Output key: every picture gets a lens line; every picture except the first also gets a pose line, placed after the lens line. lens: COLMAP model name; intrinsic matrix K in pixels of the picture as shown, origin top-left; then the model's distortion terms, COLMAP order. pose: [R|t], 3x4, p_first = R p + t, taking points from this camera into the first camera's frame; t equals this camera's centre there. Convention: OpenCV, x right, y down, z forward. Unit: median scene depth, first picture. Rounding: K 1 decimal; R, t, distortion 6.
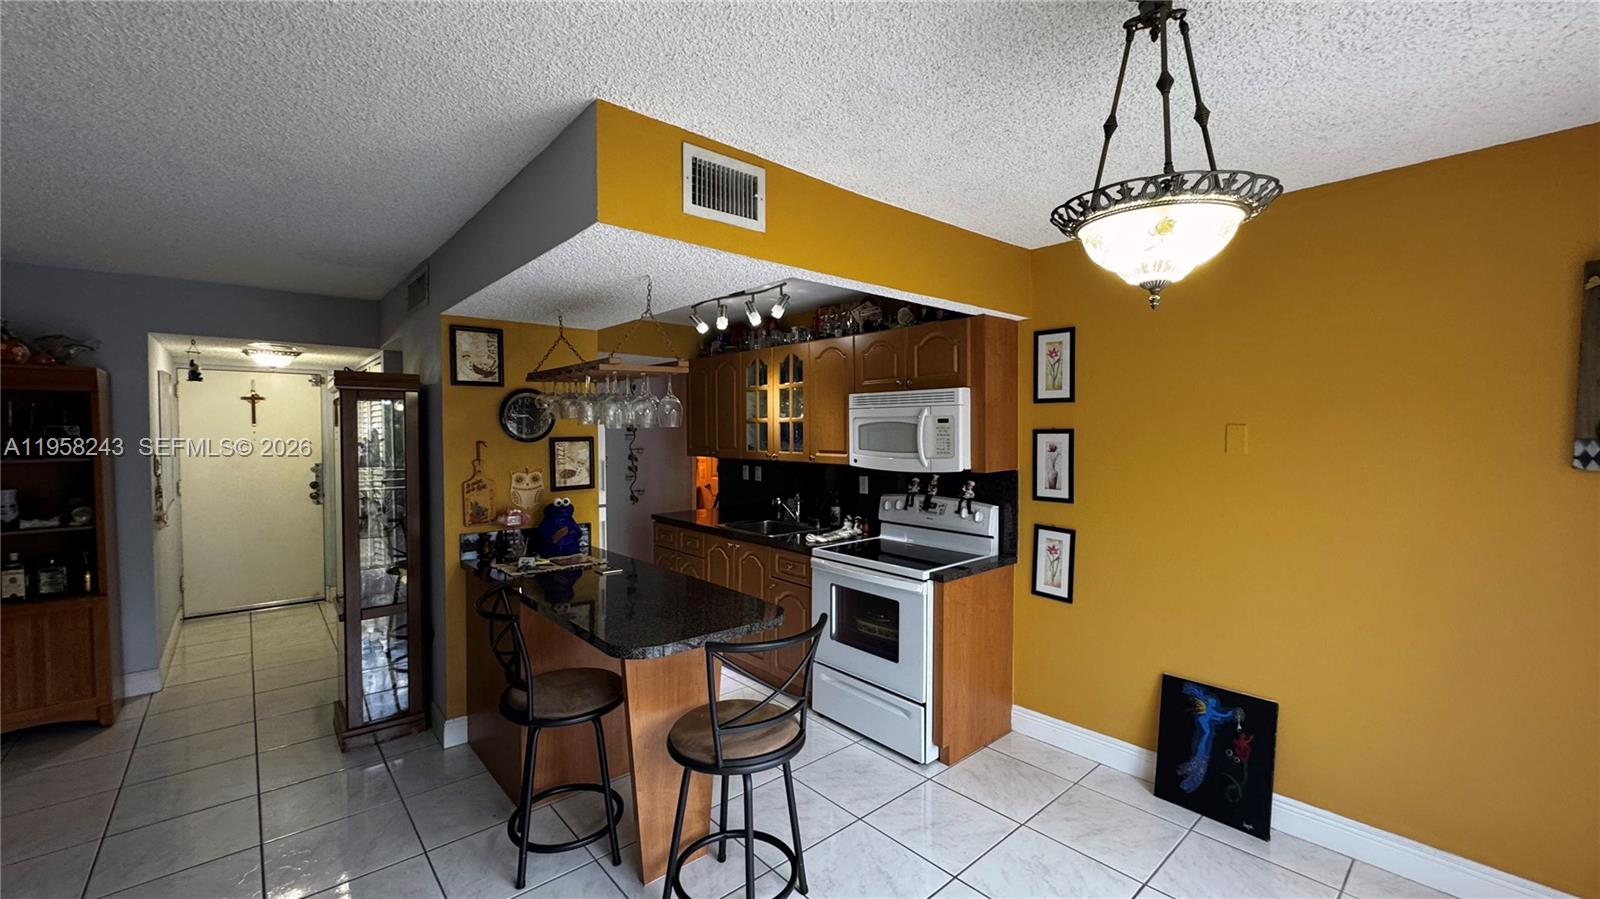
lens RADIAL K [[633.9, 0, 801.3], [0, 633.9, 449.9], [0, 0, 1]] dist [-0.006125, 0.000631]
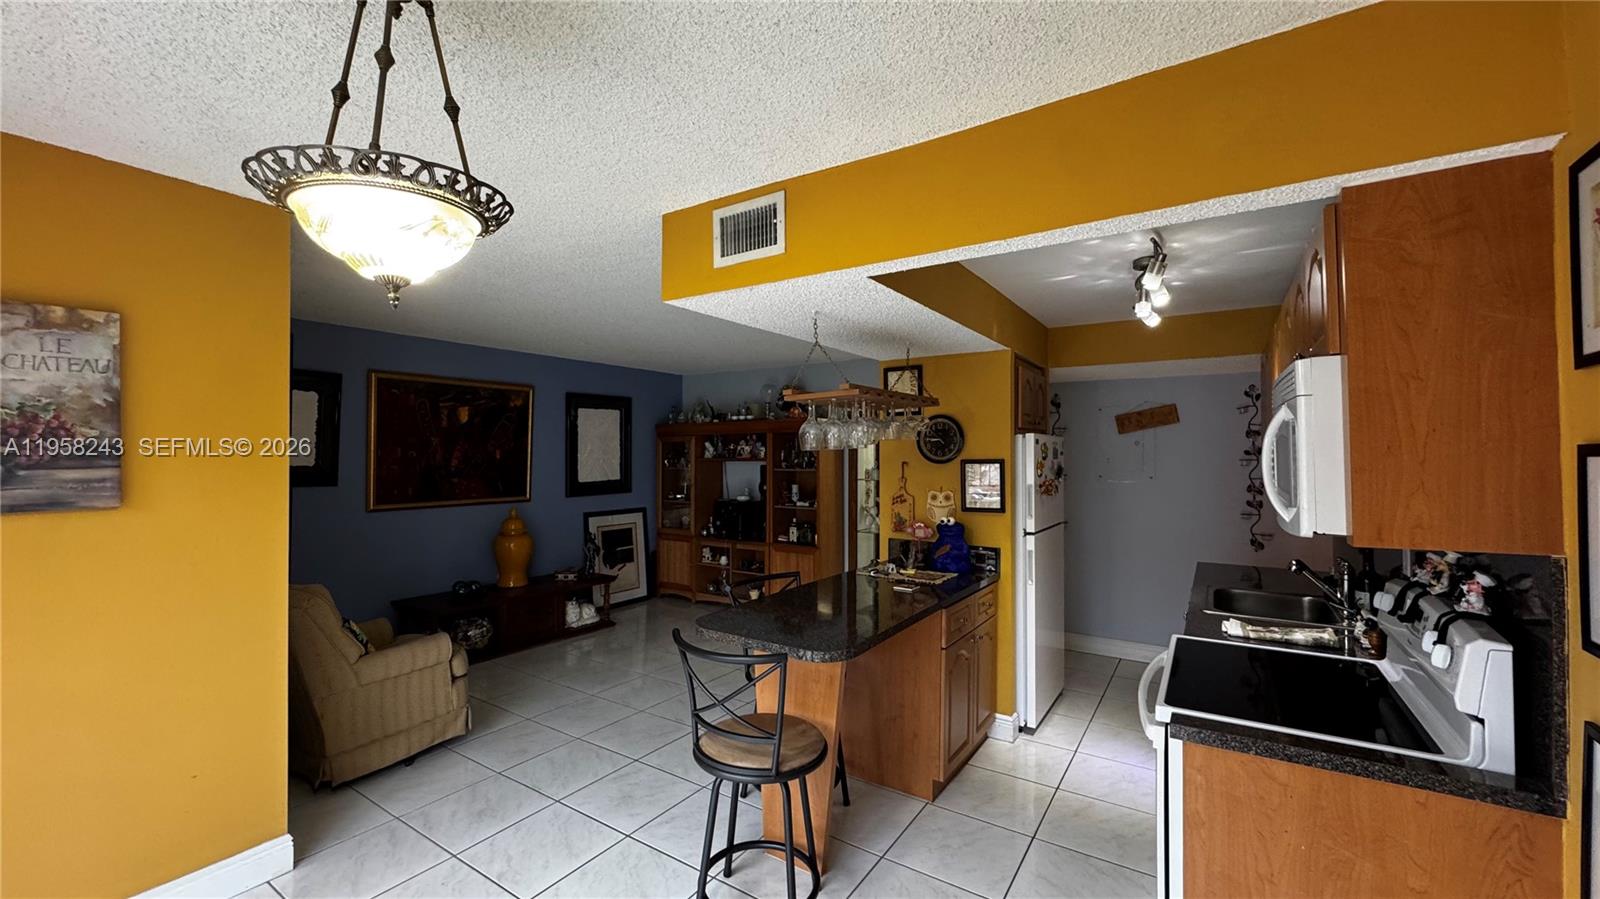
lens RADIAL K [[633.9, 0, 798.3], [0, 633.9, 450.0], [0, 0, 1]] dist [-0.006125, 0.000631]
pose [[0.261602, -0.007886, -0.965144, 0.567415], [-0.031383, 0.999368, -0.016672, -0.009844], [0.964665, 0.034650, 0.261190, 0.480453]]
